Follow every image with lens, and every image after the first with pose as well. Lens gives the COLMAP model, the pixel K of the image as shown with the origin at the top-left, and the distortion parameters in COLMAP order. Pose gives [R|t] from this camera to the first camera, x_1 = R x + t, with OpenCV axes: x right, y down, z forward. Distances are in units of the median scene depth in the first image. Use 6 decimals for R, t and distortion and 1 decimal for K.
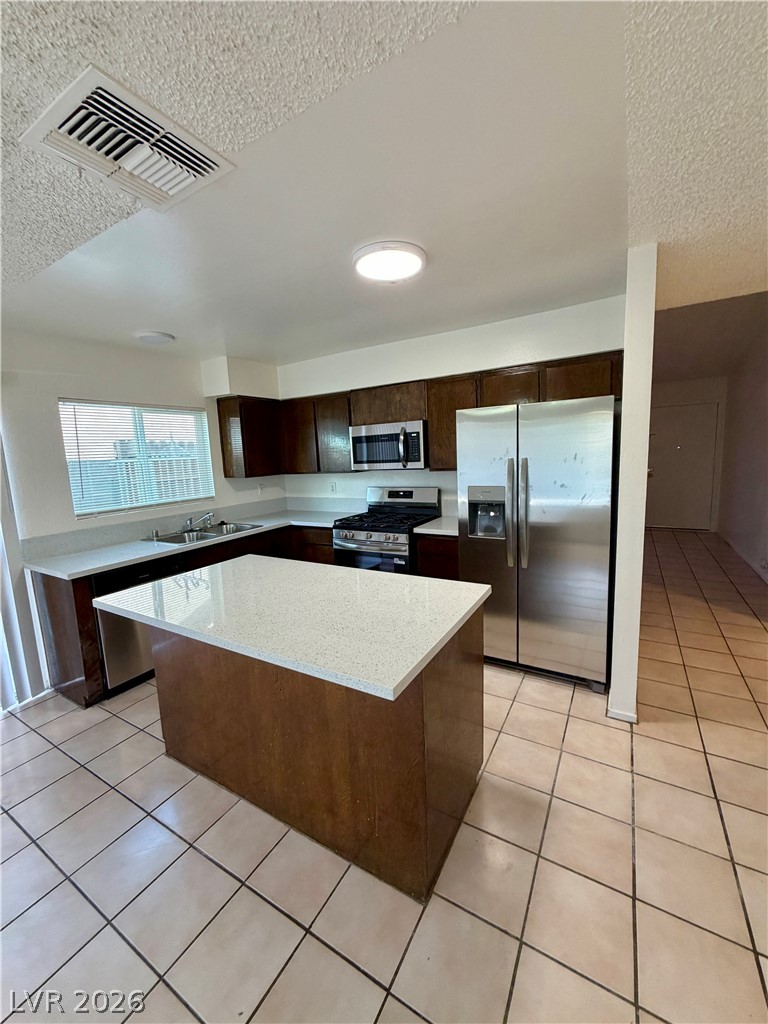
lens RADIAL K [[405.8, 0, 384.6], [0, 405.8, 506.9], [0, 0, 1]] dist [-0.000421, 0.000319]
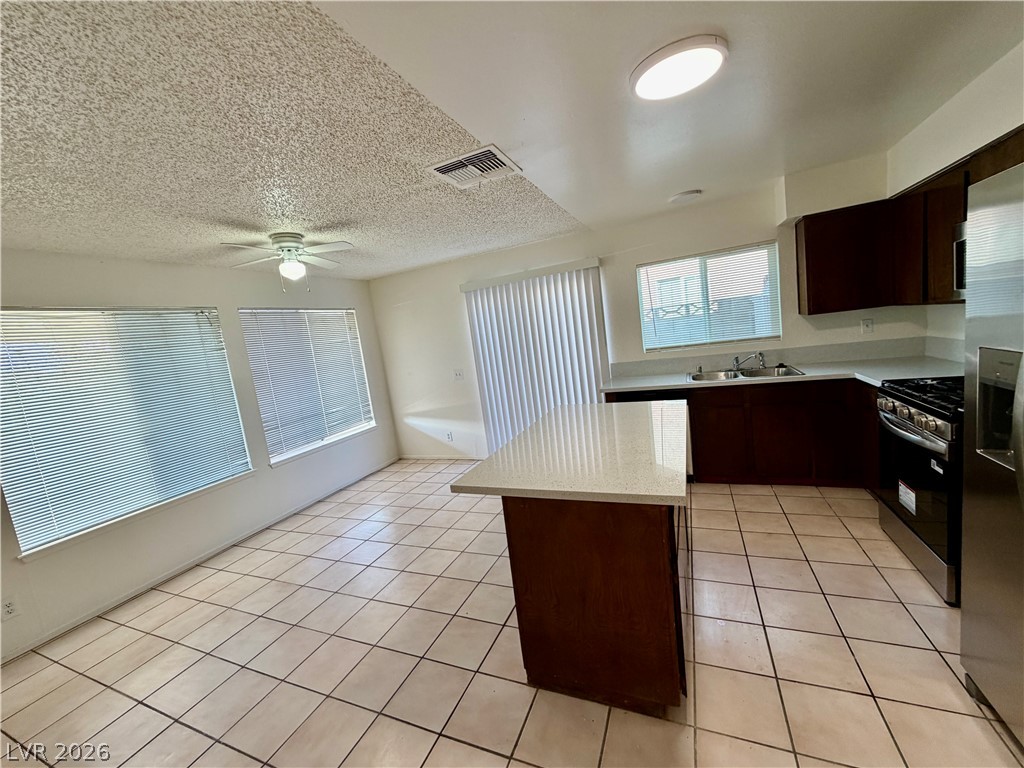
lens RADIAL K [[405.8, 0, 512.2], [0, 405.8, 386.6], [0, 0, 1]] dist [-0.000421, 0.000319]
pose [[0.128740, 0.159992, -0.978687, 0.440794], [-0.007648, 0.987031, 0.160349, -0.057422], [0.991649, -0.013158, 0.128294, 0.293479]]
